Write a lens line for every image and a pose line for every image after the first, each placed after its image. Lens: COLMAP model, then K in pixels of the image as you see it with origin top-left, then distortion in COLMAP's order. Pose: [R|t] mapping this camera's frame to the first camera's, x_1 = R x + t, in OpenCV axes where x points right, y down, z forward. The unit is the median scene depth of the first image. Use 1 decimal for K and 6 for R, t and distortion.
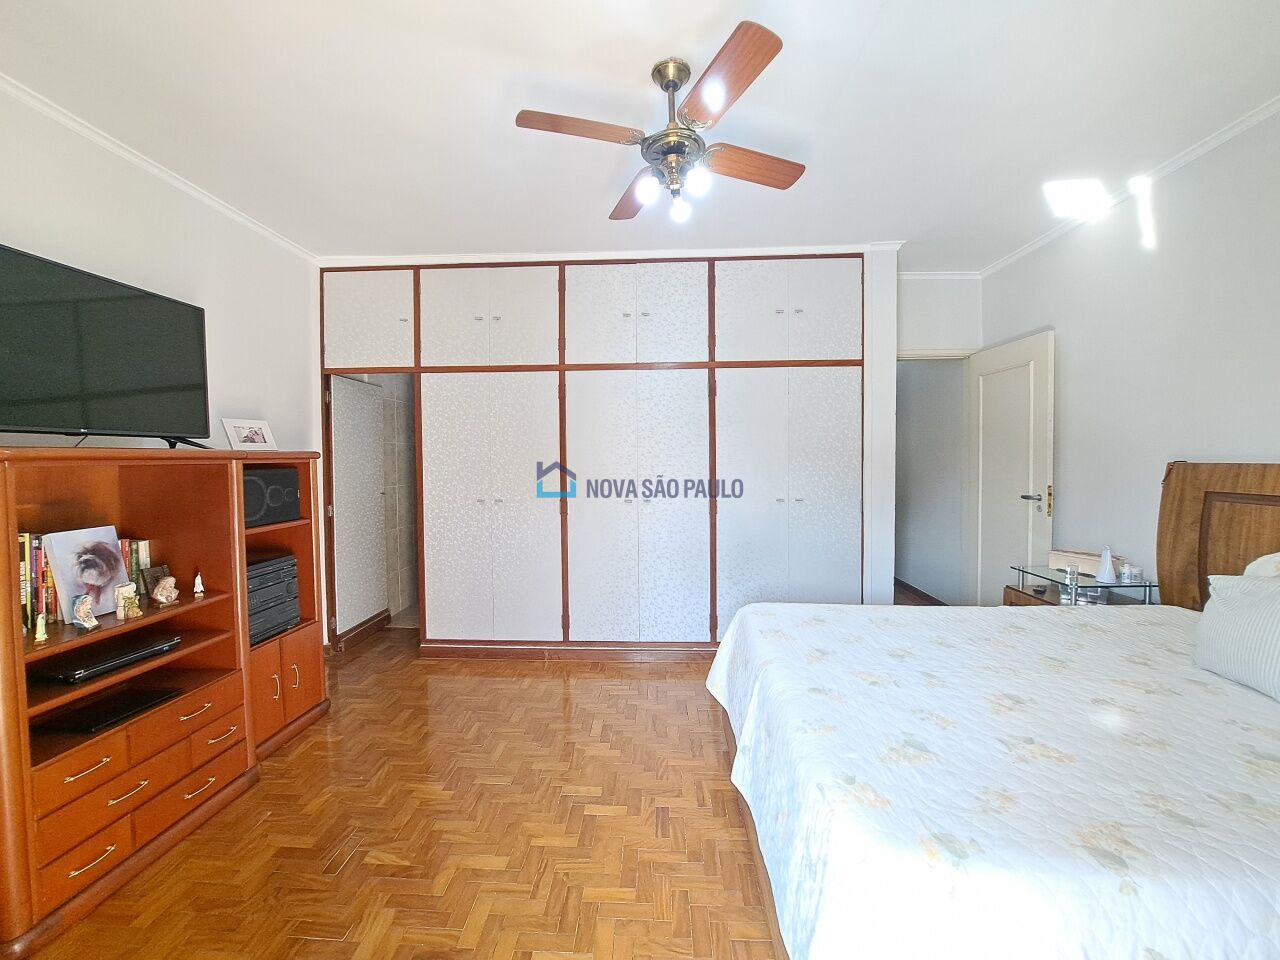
lens RADIAL K [[506.5, 0, 635.8], [0, 506.5, 475.9], [0, 0, 1]] dist [-0.020822, 0.001548]
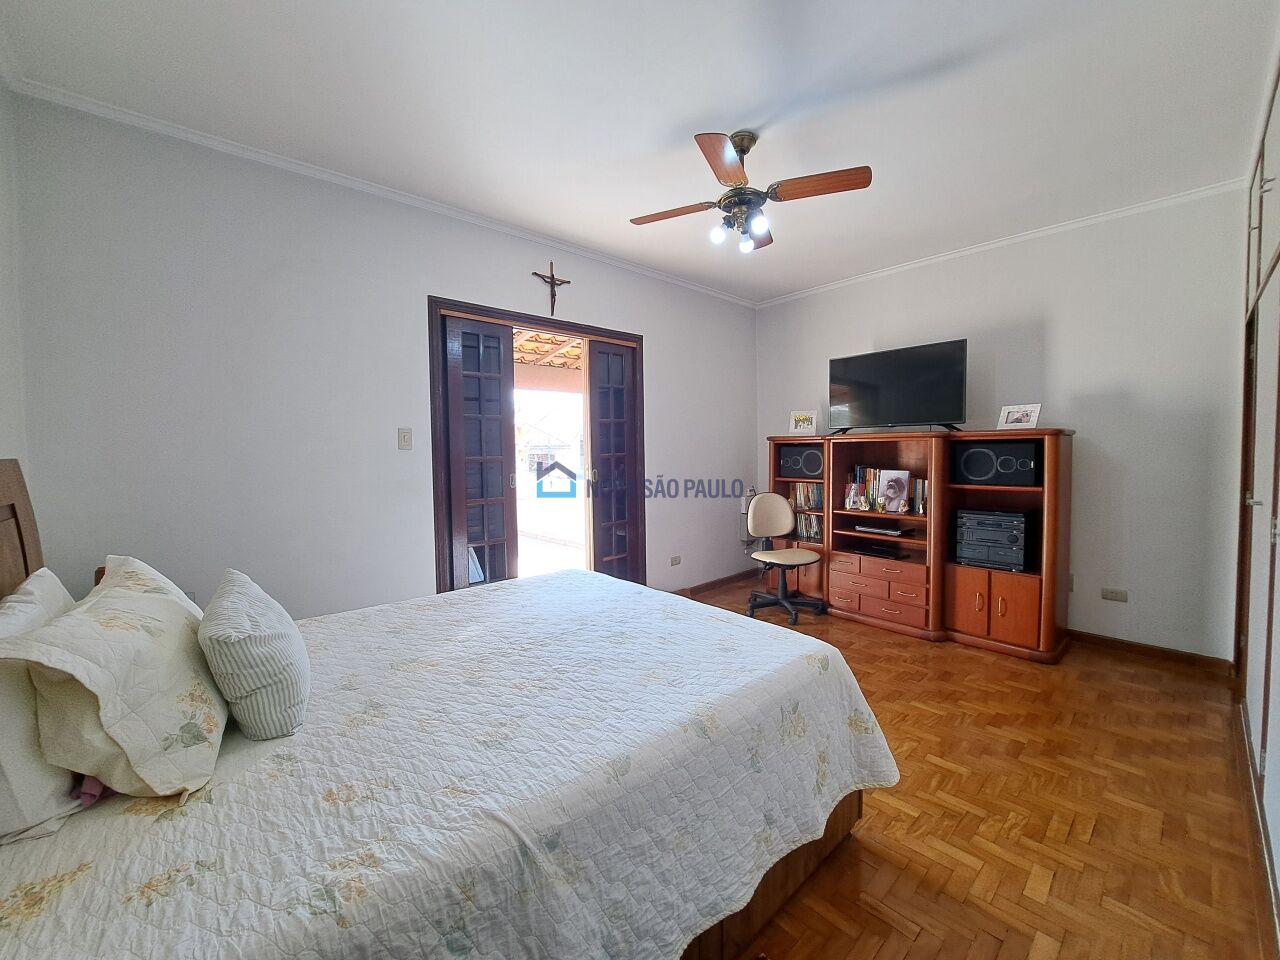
lens RADIAL K [[506.5, 0, 638.3], [0, 506.5, 474.2], [0, 0, 1]] dist [-0.020822, 0.001548]
pose [[-0.708760, 0.053443, -0.703422, 1.182416], [-0.005380, 0.996688, 0.081145, -0.047552], [0.705429, 0.061297, -0.706125, 1.706518]]
